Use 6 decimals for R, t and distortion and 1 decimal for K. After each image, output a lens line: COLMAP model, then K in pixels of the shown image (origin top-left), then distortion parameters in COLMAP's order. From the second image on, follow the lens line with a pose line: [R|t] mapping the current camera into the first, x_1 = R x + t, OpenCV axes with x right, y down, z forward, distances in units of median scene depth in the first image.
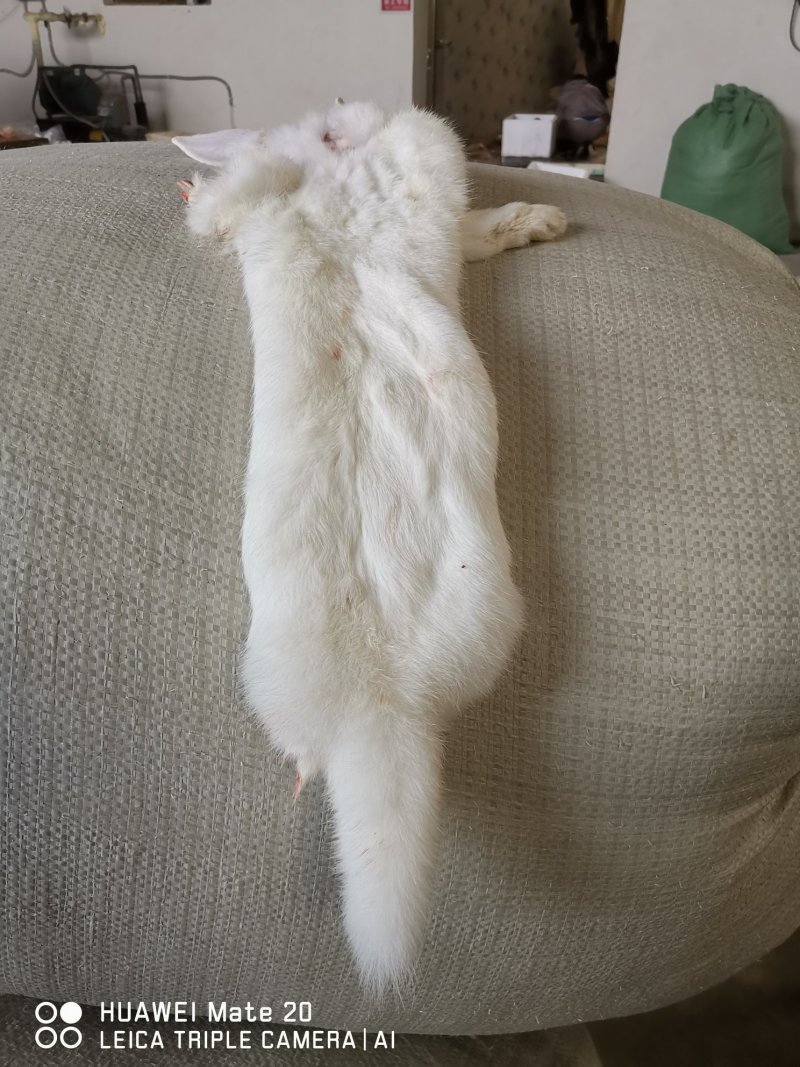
lens RADIAL K [[845.1, 0, 400.0], [0, 845.1, 533.5], [0, 0, 1]] dist [0.003478, -0.006547]
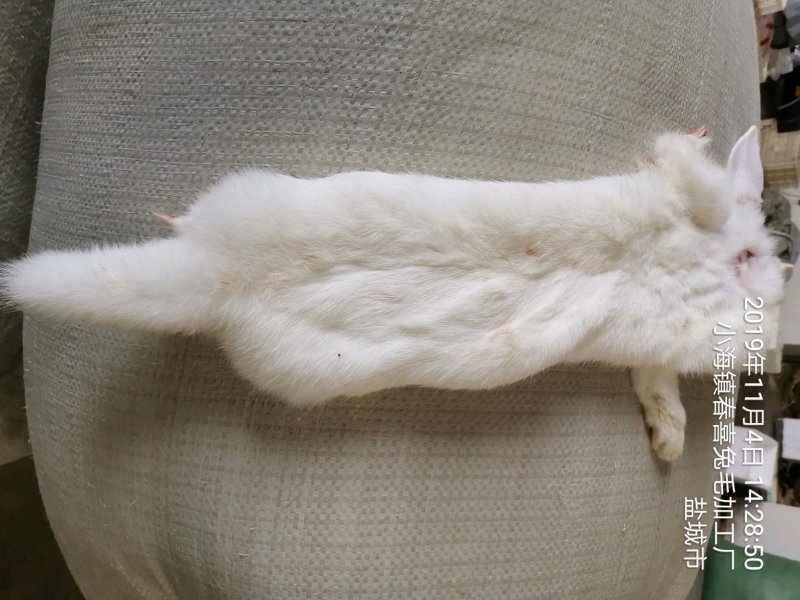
lens RADIAL K [[633.6, 0, 400.0], [0, 633.6, 300.0], [0, 0, 1]] dist [0.003478, -0.006547]
pose [[-0.022578, 0.998798, -0.043516, 0.032980], [-0.991759, -0.016886, 0.126998, -0.147213], [0.126110, 0.046025, 0.990948, 0.121688]]
